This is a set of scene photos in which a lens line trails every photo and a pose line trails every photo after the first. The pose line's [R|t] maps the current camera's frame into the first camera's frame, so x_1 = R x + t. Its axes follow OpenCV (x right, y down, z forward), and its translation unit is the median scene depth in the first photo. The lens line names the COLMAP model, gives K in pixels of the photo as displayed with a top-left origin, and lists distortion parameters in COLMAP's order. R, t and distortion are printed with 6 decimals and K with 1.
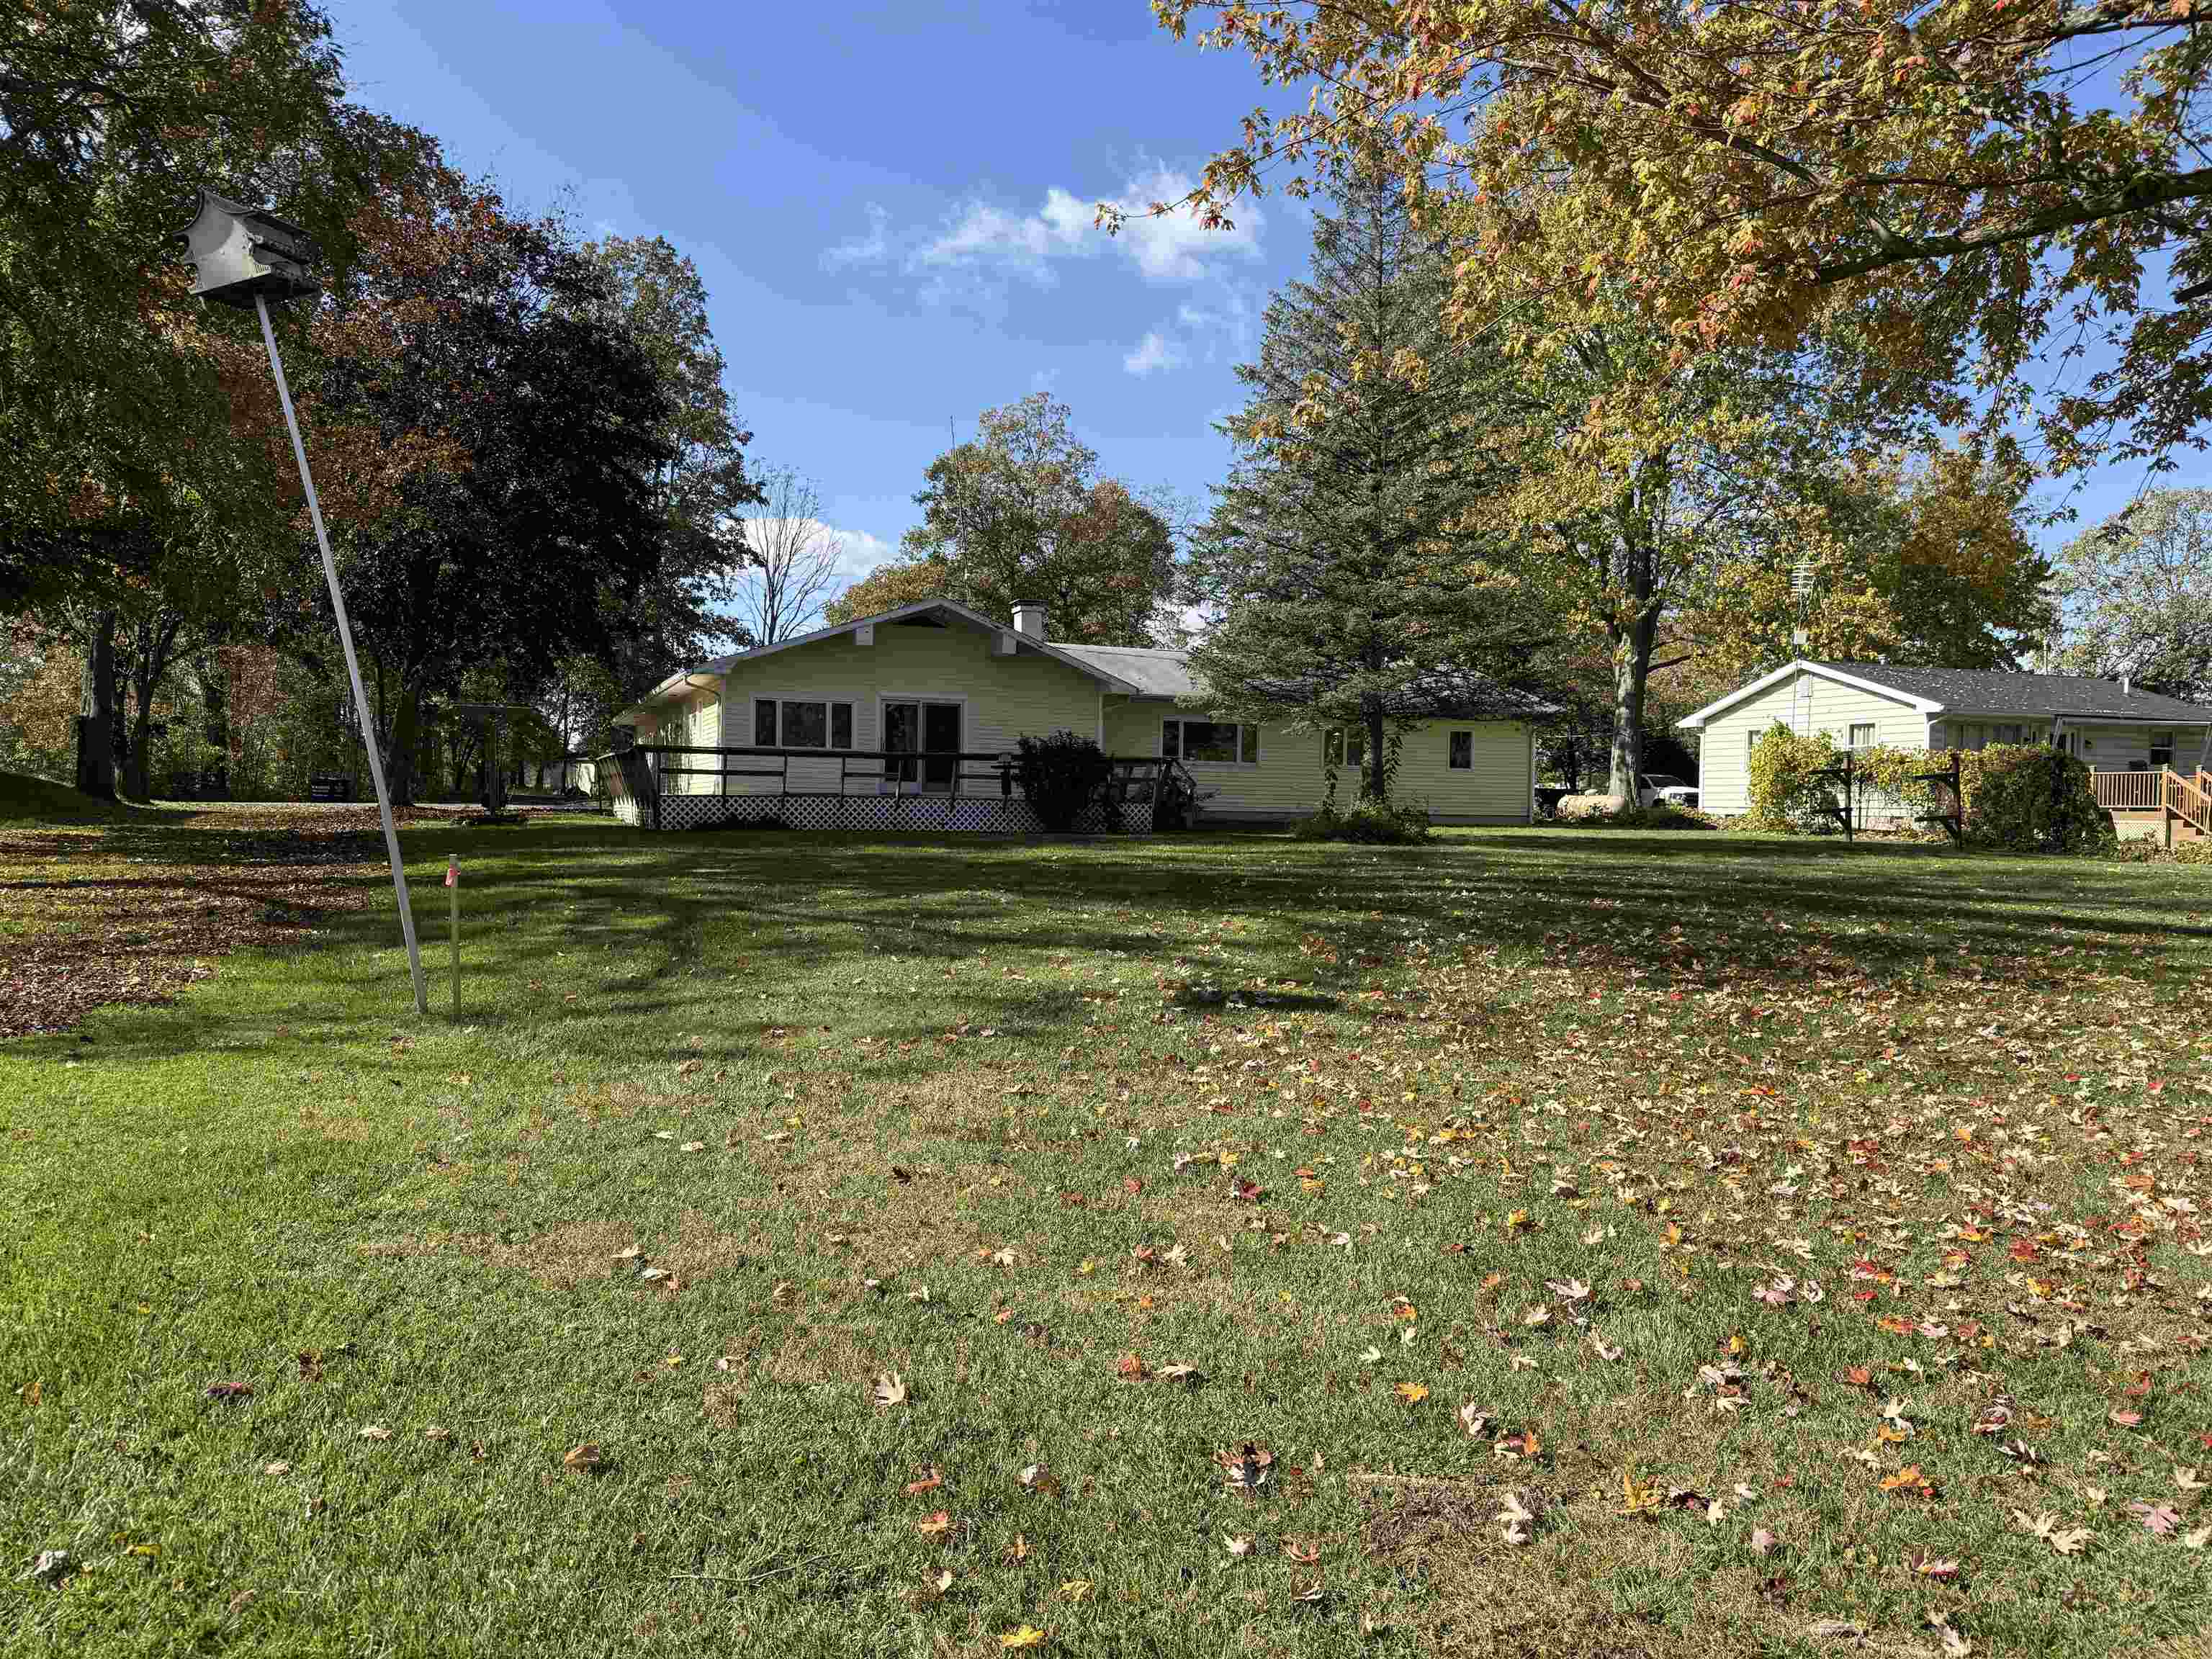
lens RADIAL K [[1600.9, 0, 1113.7], [0, 1600.9, 845.1], [0, 0, 1]] dist [0.072148, -0.093170]
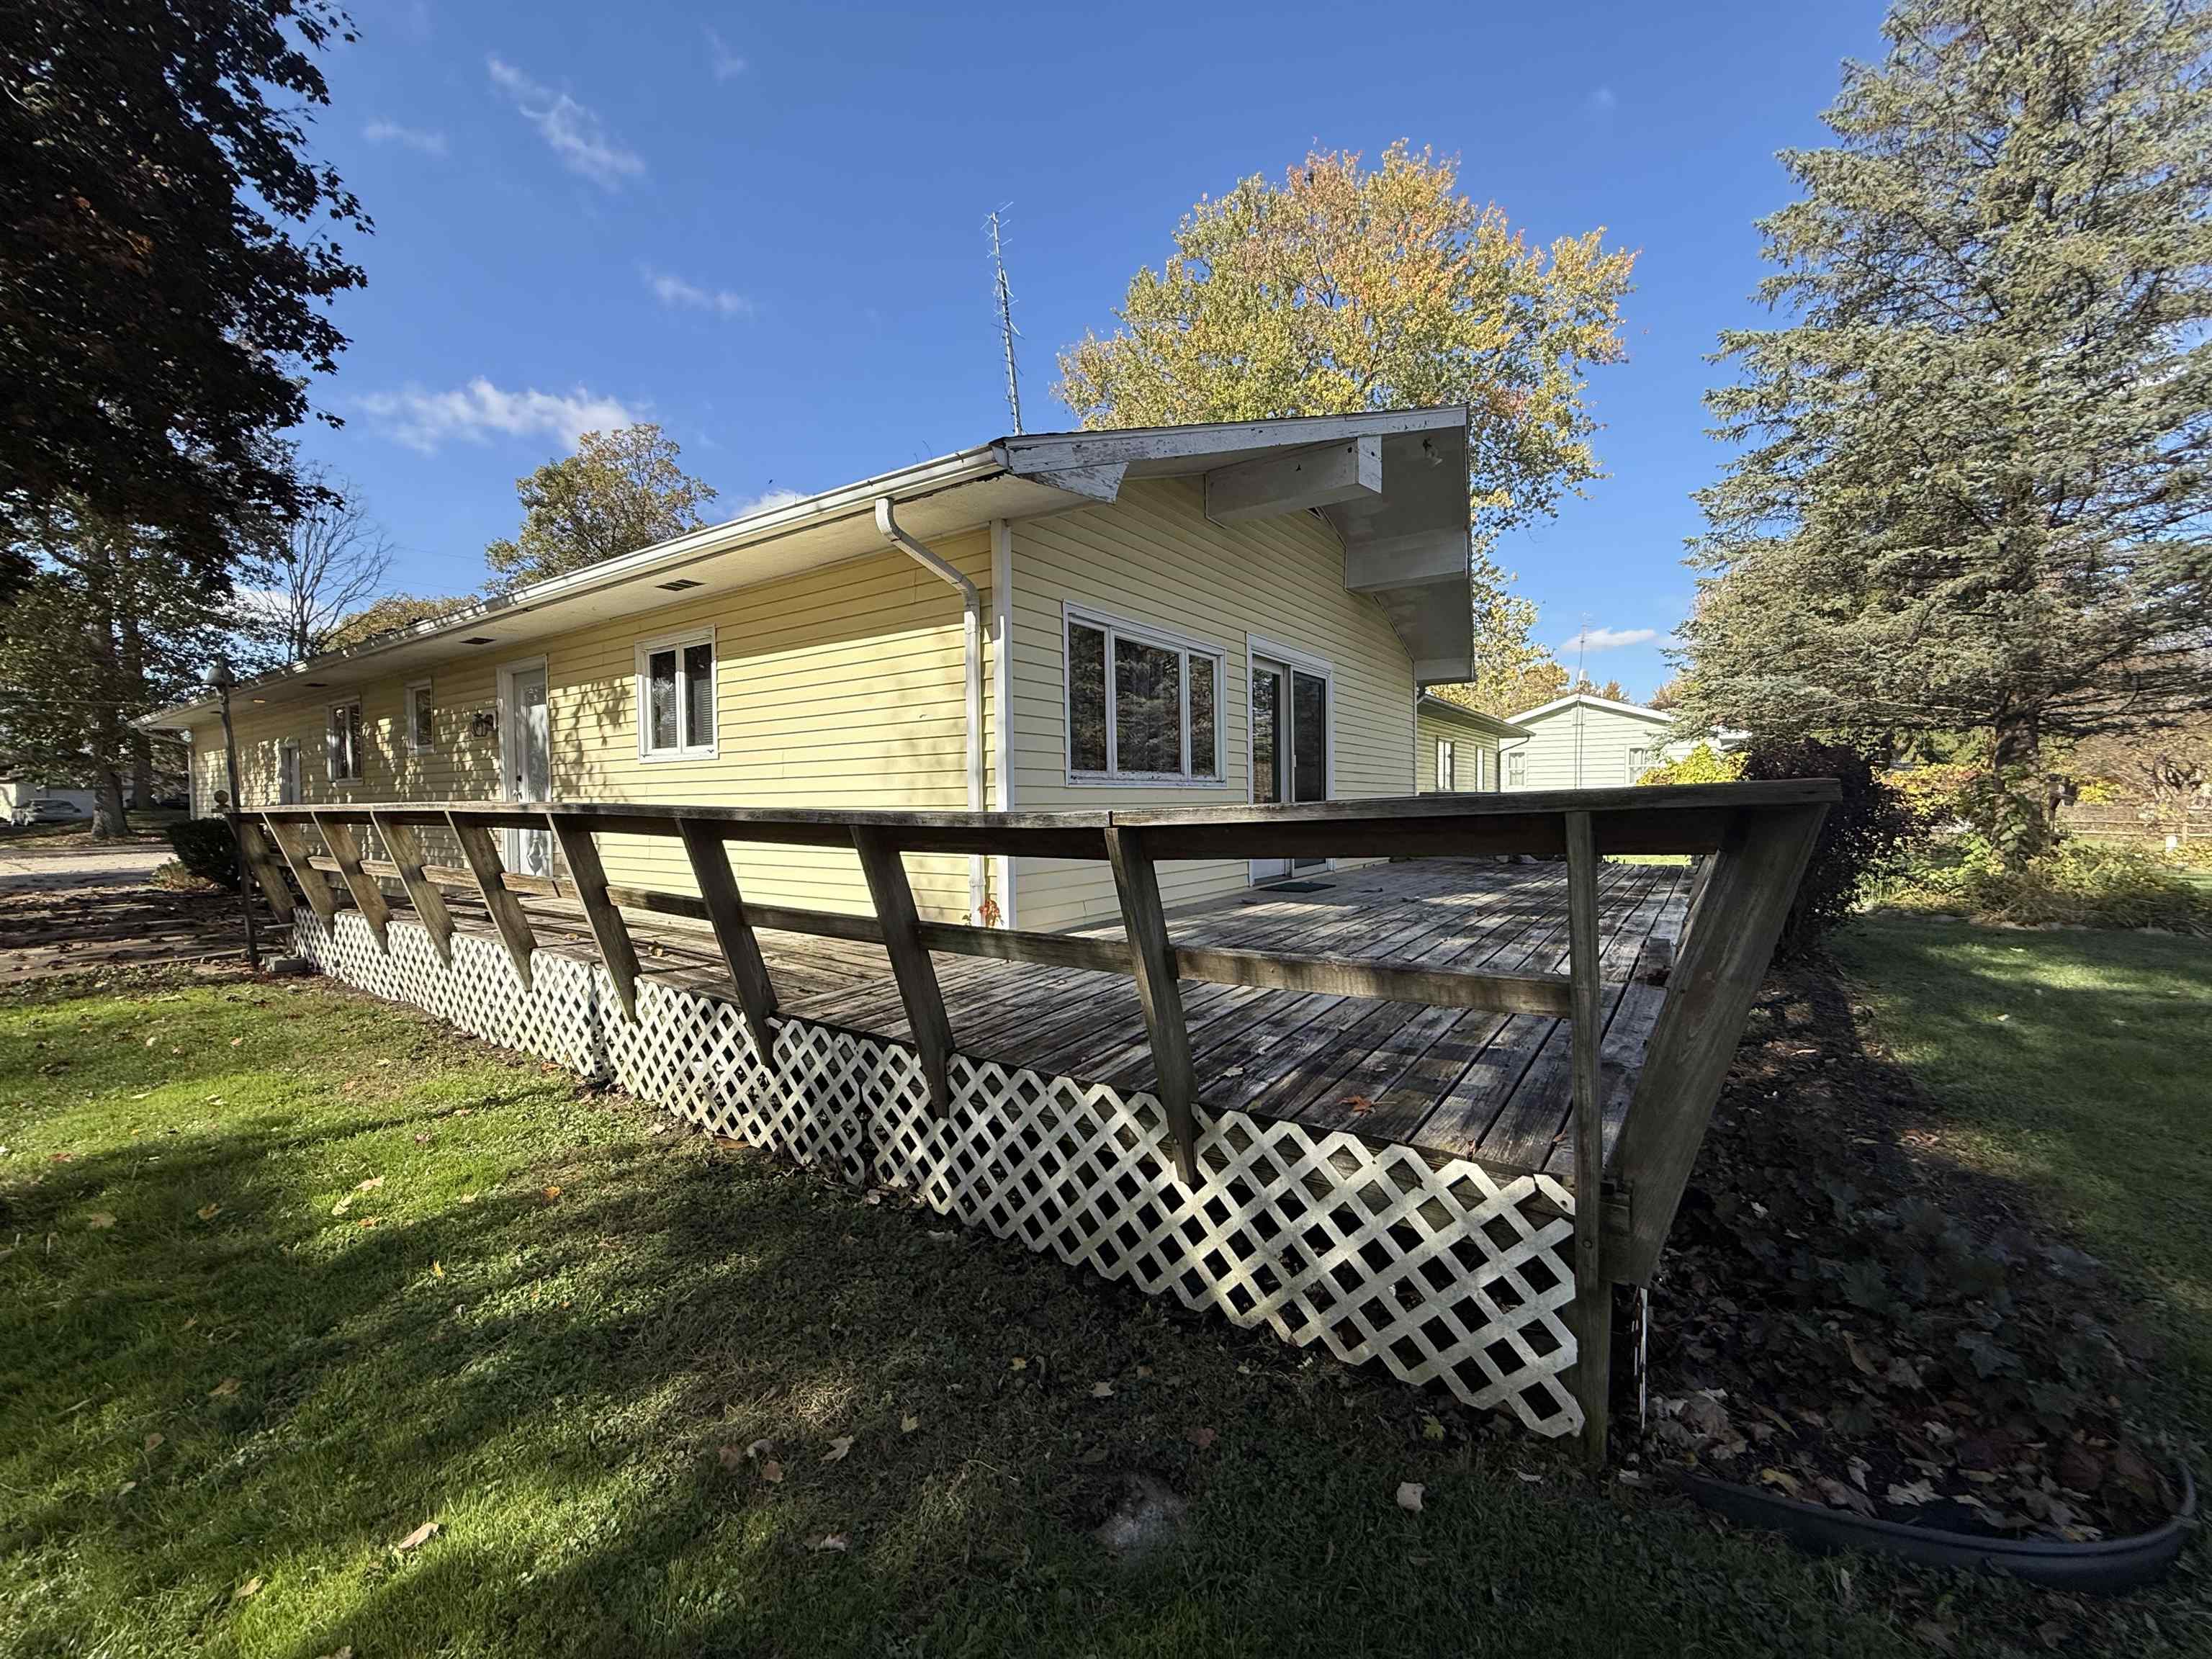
lens RADIAL K [[909.2, 0, 1112.1], [0, 909.2, 829.8], [0, 0, 1]] dist [0.001096, 0.001651]
pose [[0.836104, -0.039084, 0.547177, -0.245192], [0.032548, 0.999236, 0.021639, -0.042269], [-0.547605, -0.000283, 0.836737, 0.663752]]
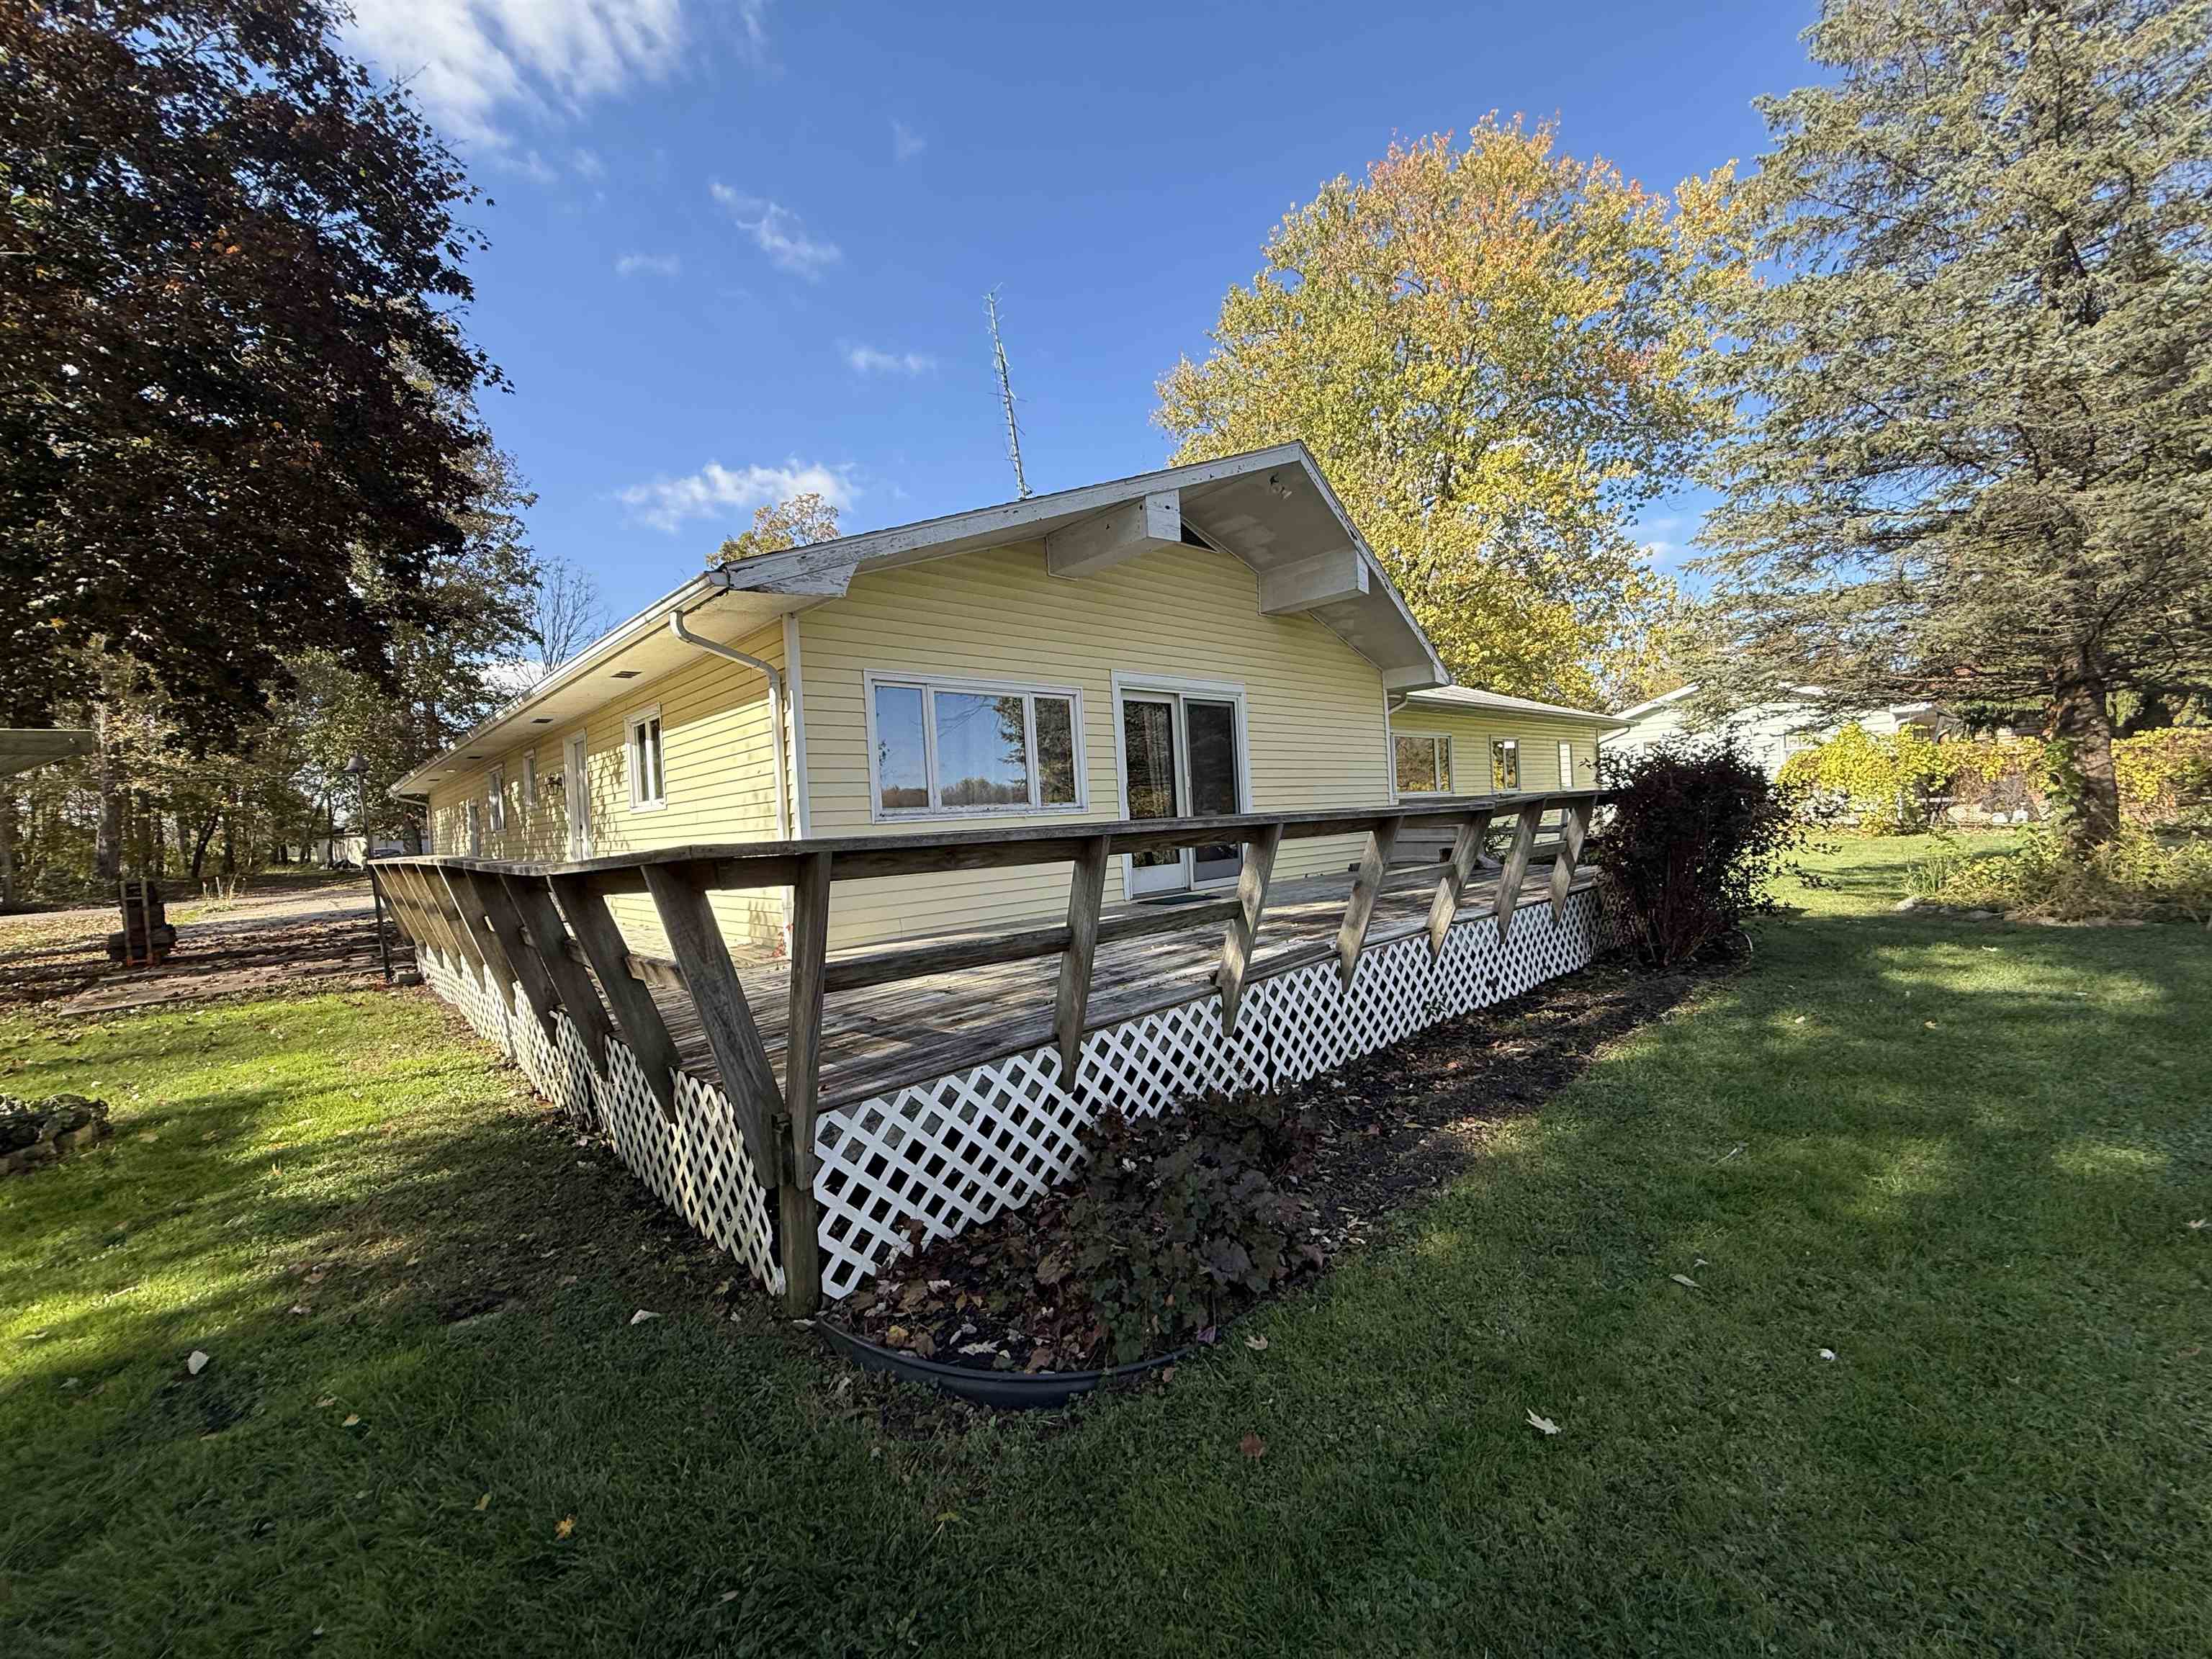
lens RADIAL K [[909.2, 0, 1095.7], [0, 909.2, 826.8], [0, 0, 1]] dist [0.001096, 0.001651]
pose [[0.932238, -0.067474, 0.355499, -0.197390], [0.074419, 0.997210, -0.005881, -0.041426], [-0.354111, 0.031939, 0.934658, 0.614669]]
